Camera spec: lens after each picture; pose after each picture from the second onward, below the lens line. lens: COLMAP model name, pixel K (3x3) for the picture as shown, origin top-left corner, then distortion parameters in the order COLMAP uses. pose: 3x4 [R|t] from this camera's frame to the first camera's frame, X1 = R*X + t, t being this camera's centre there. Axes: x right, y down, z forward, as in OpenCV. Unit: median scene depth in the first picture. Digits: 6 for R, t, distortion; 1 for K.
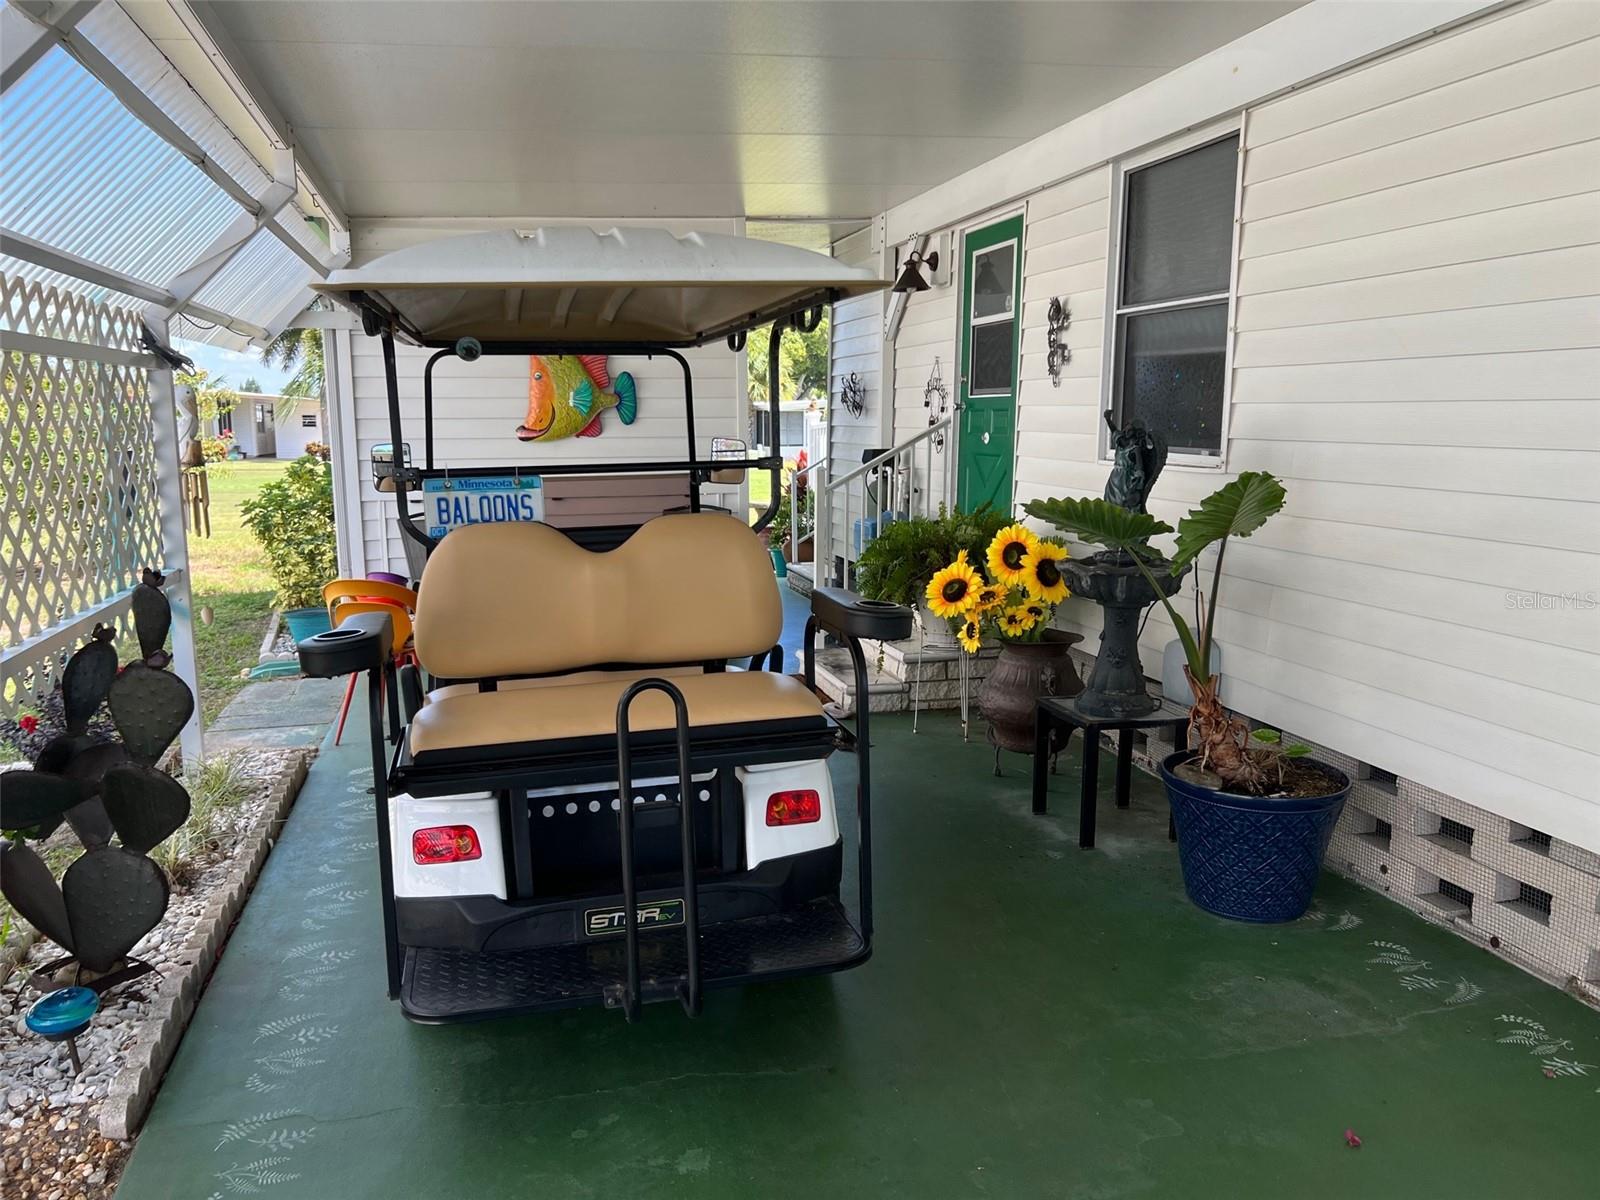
lens RADIAL K [[1221.2, 0, 809.4], [0, 1221.2, 617.0], [0, 0, 1]] dist [0.086777, -0.081114]
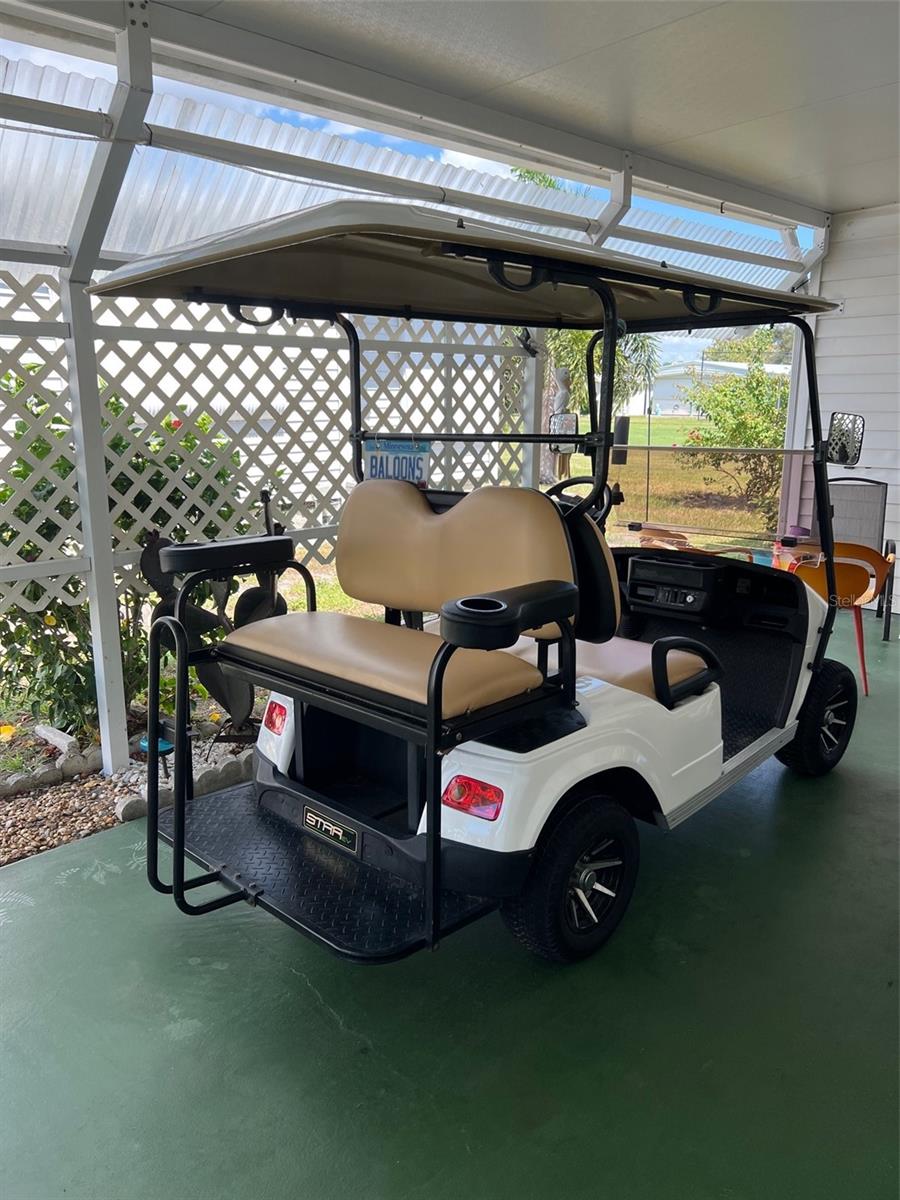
lens RADIAL K [[915.9, 0, 447.7], [0, 915.9, 615.6], [0, 0, 1]] dist [0.086777, -0.081114]
pose [[0.488176, 0.204308, -0.848494, 0.294675], [-0.143512, 0.977771, 0.152868, -0.048230], [0.860865, 0.047143, 0.506645, 0.316152]]
